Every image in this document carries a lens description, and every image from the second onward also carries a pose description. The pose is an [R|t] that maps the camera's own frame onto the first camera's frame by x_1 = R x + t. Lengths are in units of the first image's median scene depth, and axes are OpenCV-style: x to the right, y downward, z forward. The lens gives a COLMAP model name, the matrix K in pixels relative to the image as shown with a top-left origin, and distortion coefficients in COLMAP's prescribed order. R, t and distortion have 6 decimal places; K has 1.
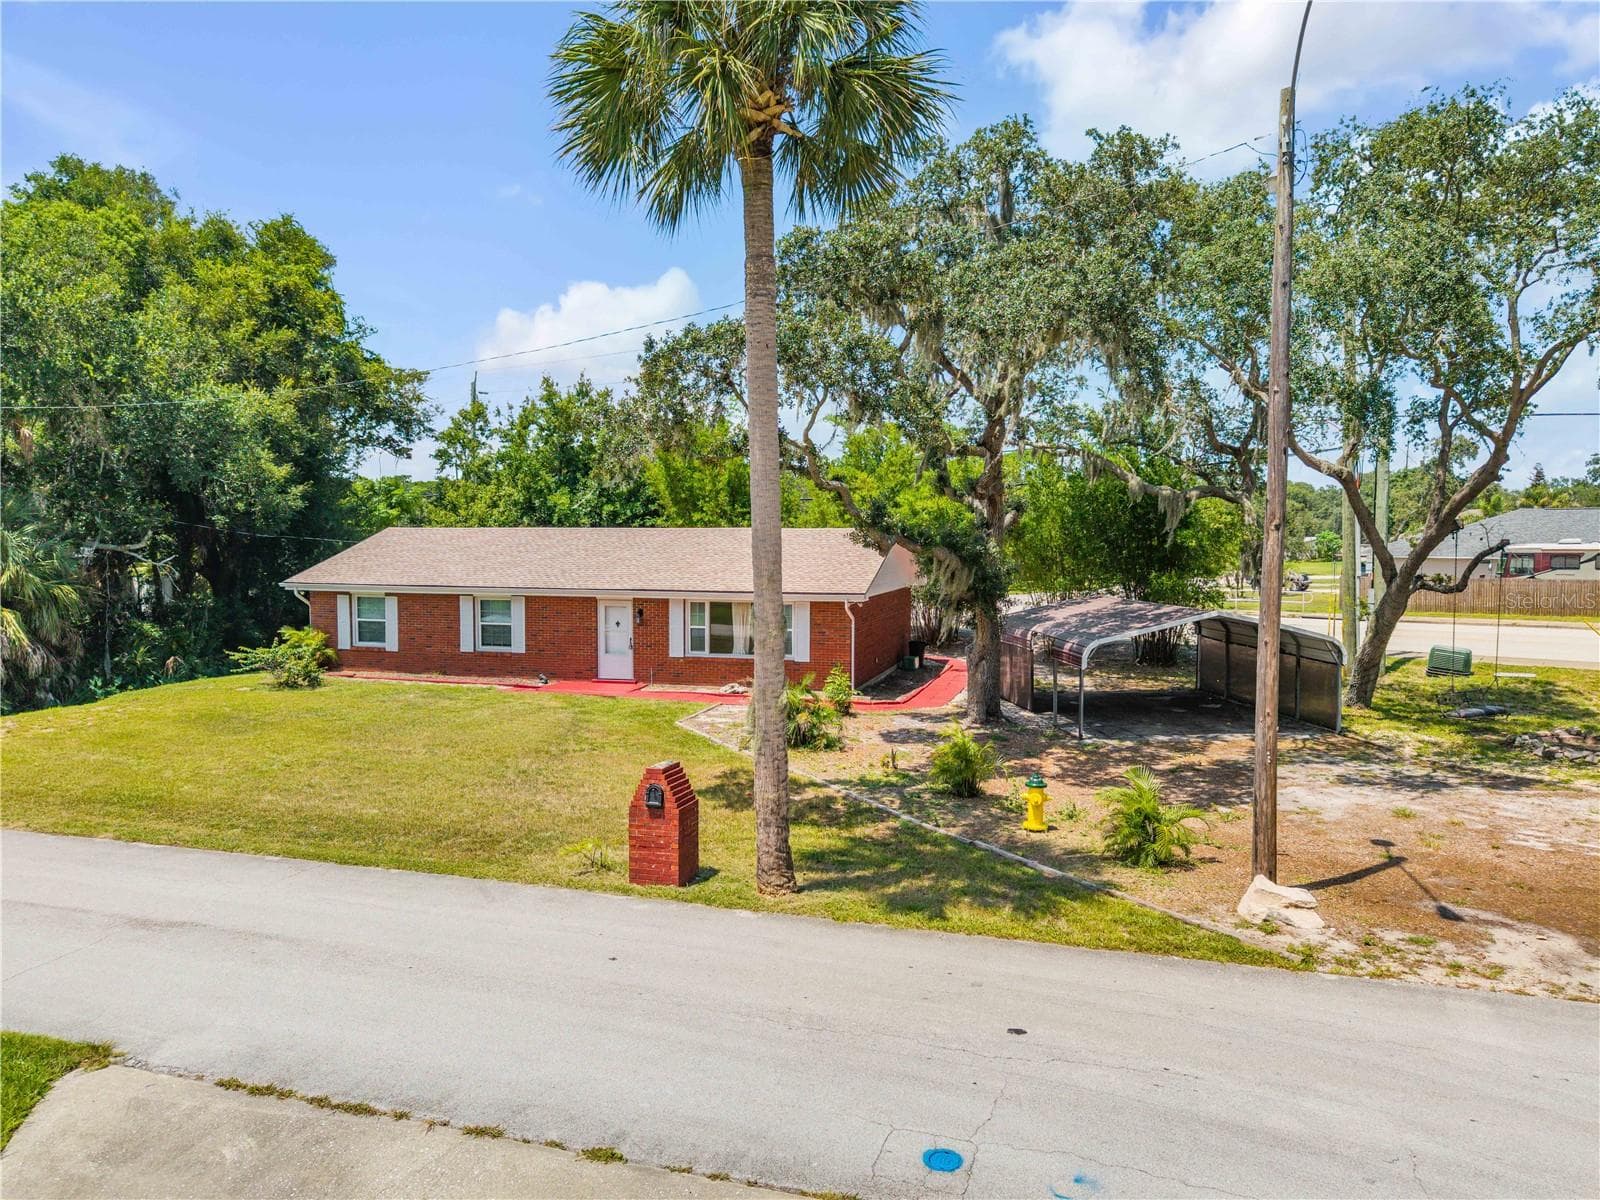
lens RADIAL K [[1075.9, 0, 800.0], [0, 1075.9, 600.0], [0, 0, 1]] dist [0.006360, -0.004943]
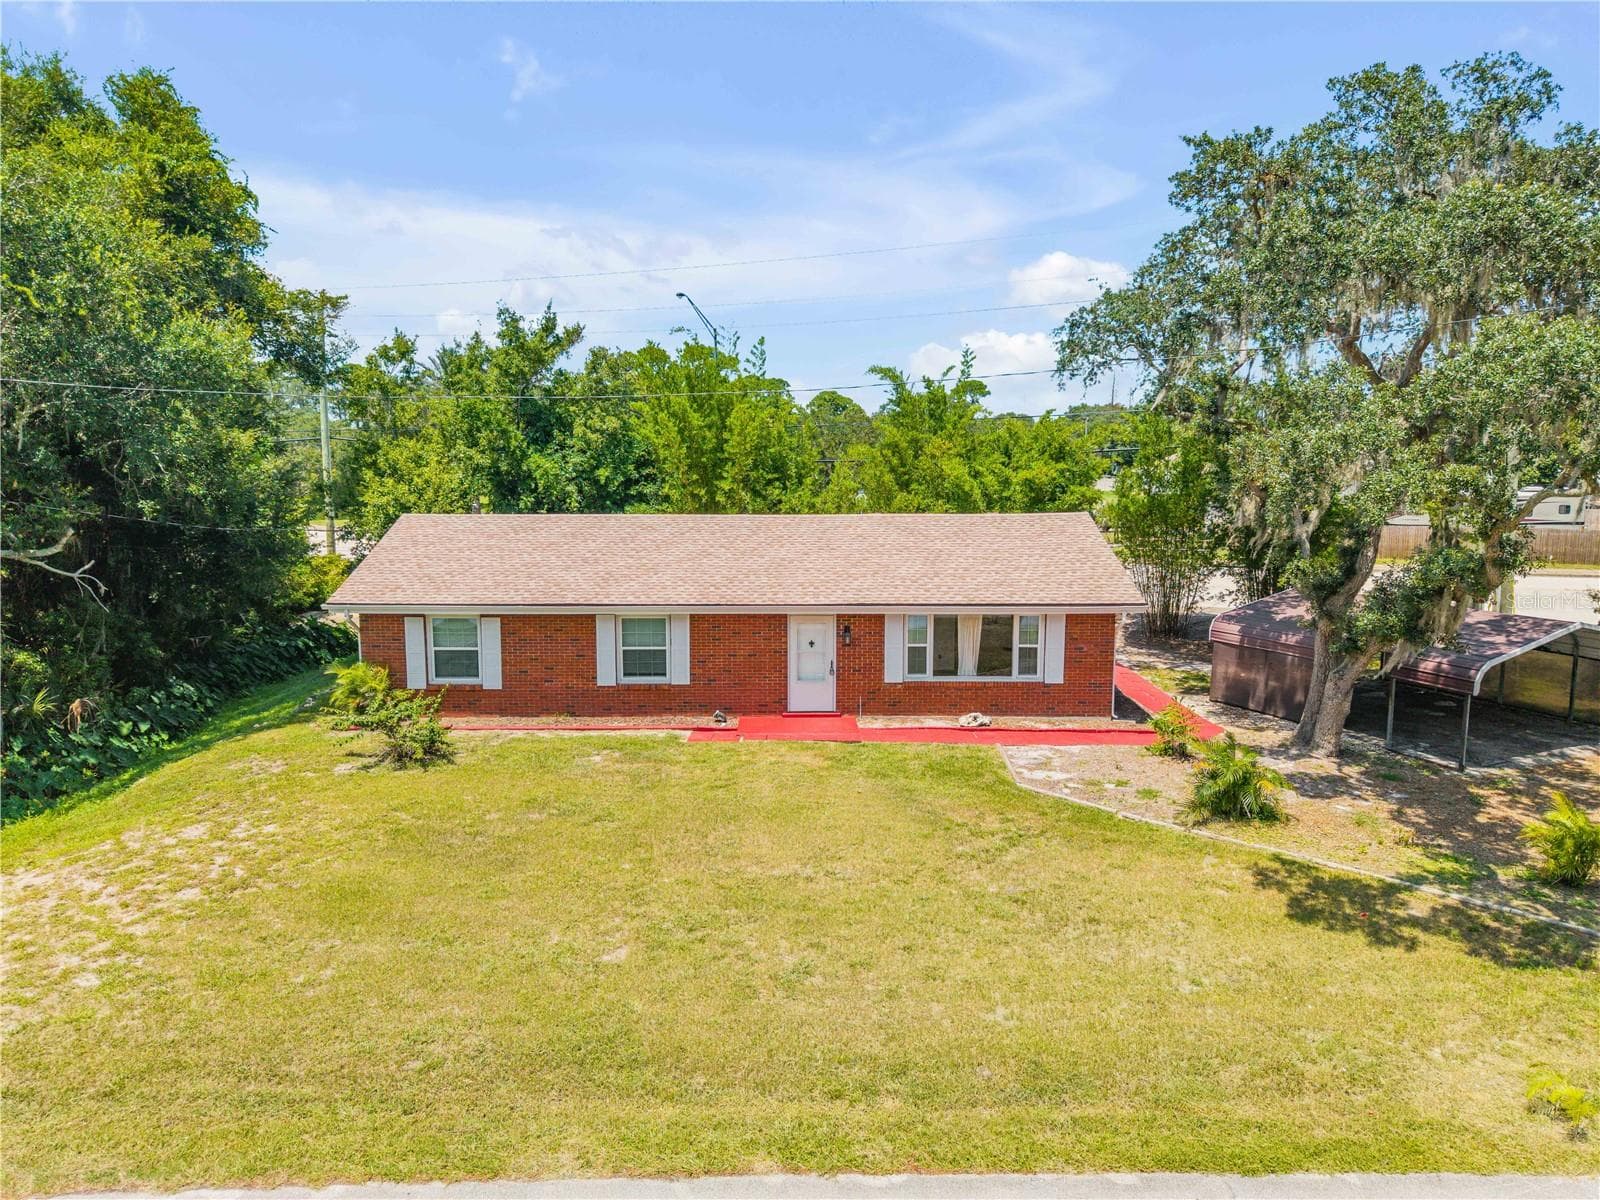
lens RADIAL K [[1075.9, 0, 800.0], [0, 1075.9, 600.0], [0, 0, 1]] dist [0.006360, -0.004943]
pose [[0.957501, -0.039047, 0.285775, -0.406136], [0.018057, 0.996966, 0.075721, -0.071738], [-0.287865, -0.067343, 0.955300, 0.231511]]
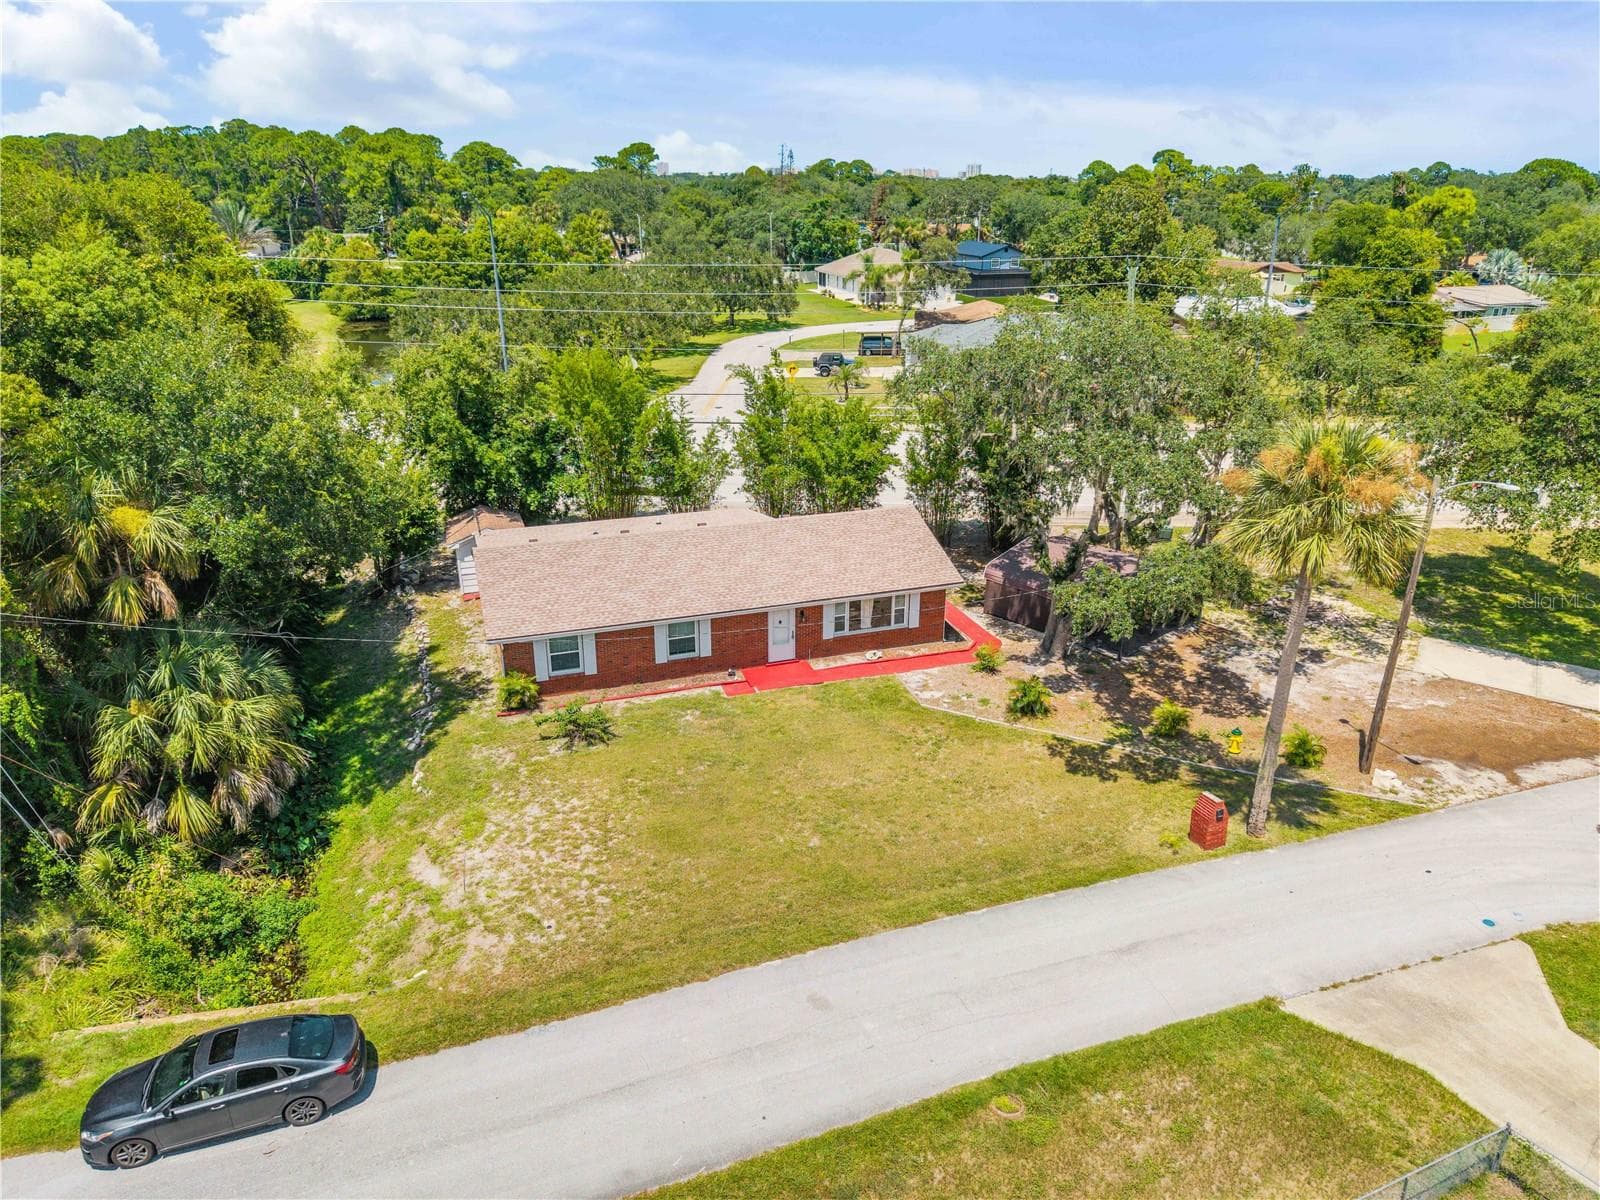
lens RADIAL K [[1075.9, 0, 800.0], [0, 1075.9, 600.0], [0, 0, 1]] dist [0.006360, -0.004943]
pose [[0.816769, -0.207987, 0.538173, -0.859267], [0.032399, 0.947827, 0.317134, -0.425067], [-0.576055, -0.241588, 0.780894, -0.051985]]
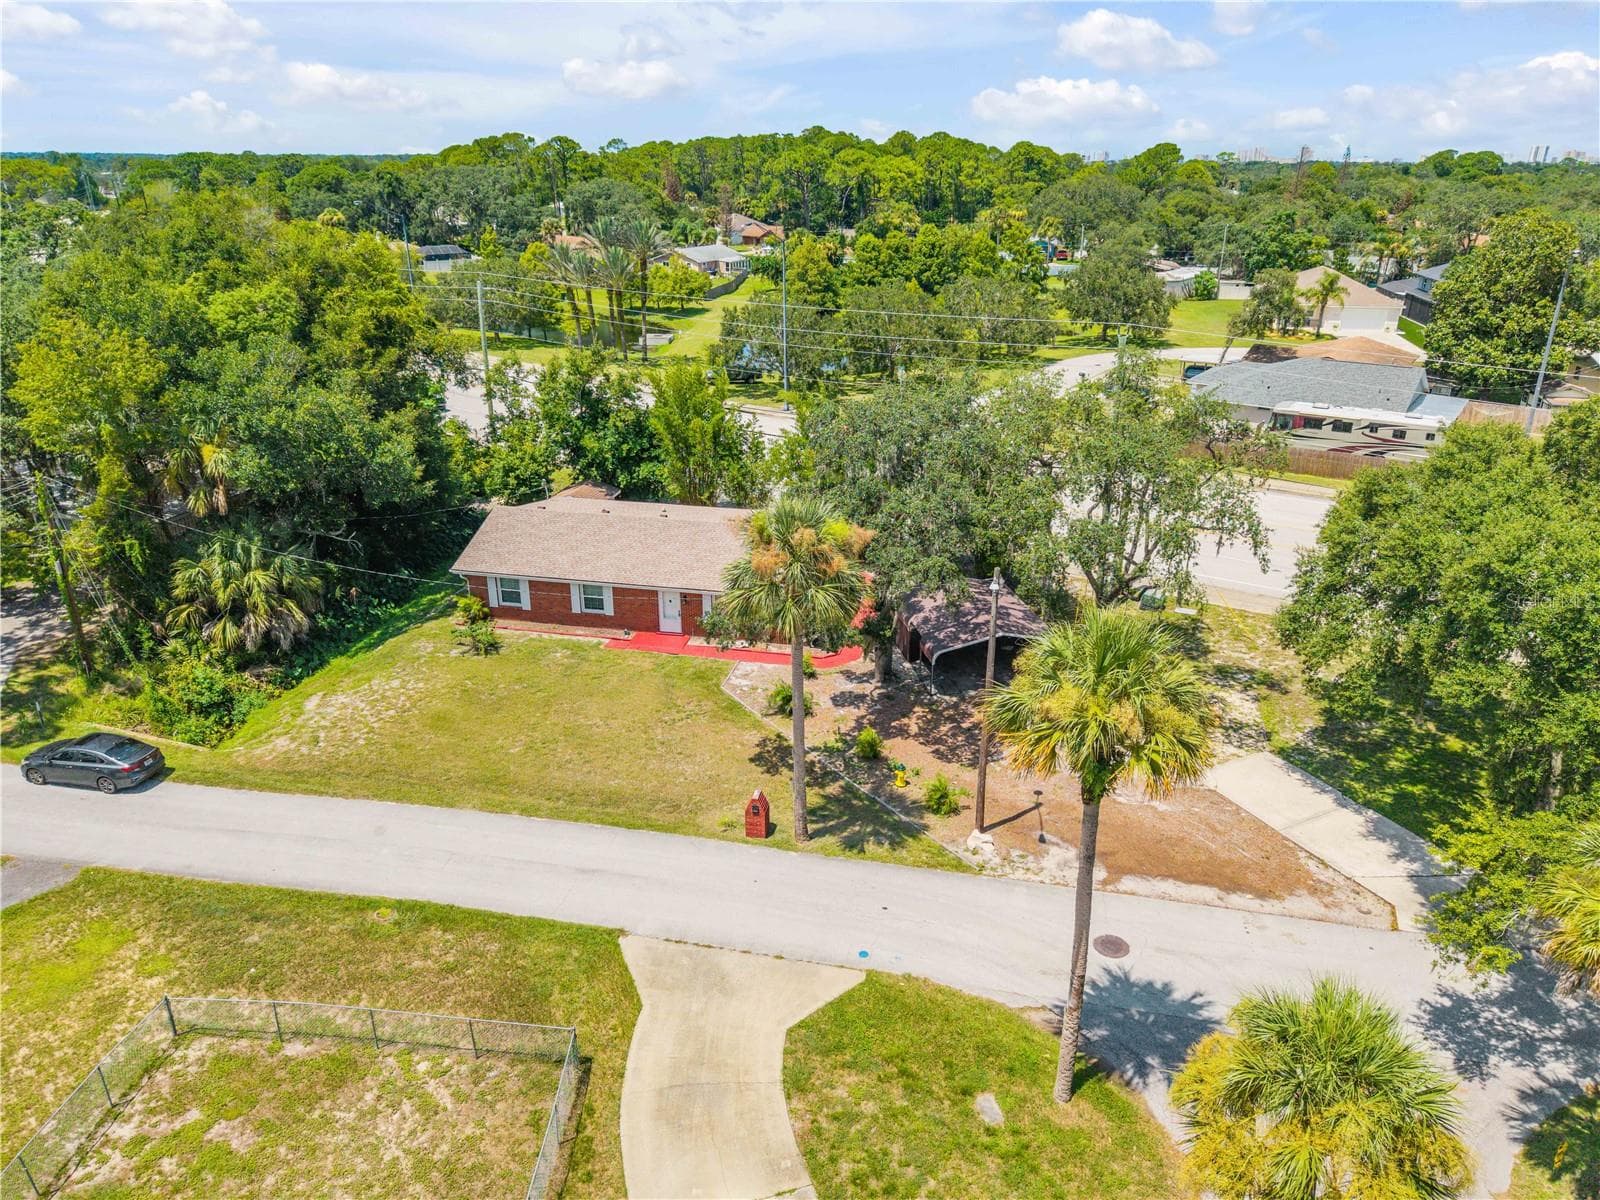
lens RADIAL K [[1070.0, 0, 800.0], [0, 1070.0, 600.0], [0, 0, 1]] dist [0.013329, -0.007769]
pose [[0.996523, -0.028214, 0.078398, -0.097472], [0.001608, 0.947262, 0.320455, -0.512012], [-0.083304, -0.319215, 0.944014, -0.592805]]
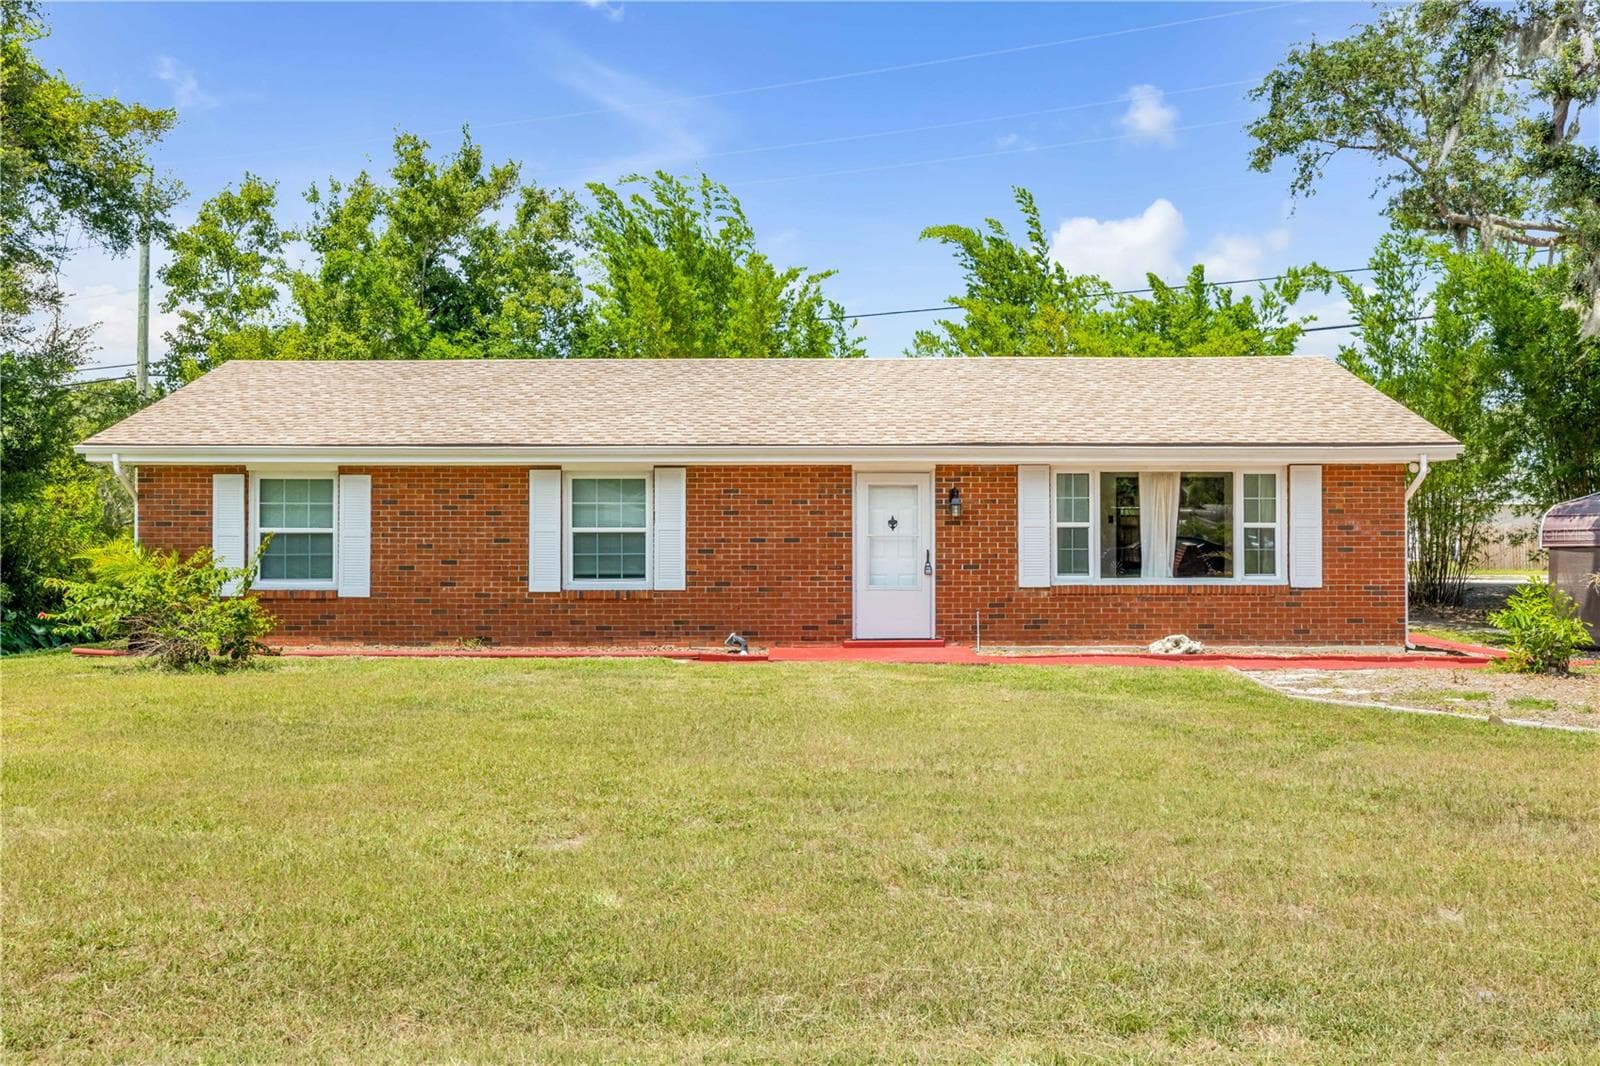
lens RADIAL K [[1481.6, 0, 776.4], [0, 1481.6, 531.1], [0, 0, 1]] dist [-0.078421, 0.118897]
pose [[0.963464, -0.003589, 0.267815, -0.393267], [0.020150, 0.998048, -0.059113, 0.063142], [-0.267080, 0.062349, 0.961655, 0.381835]]
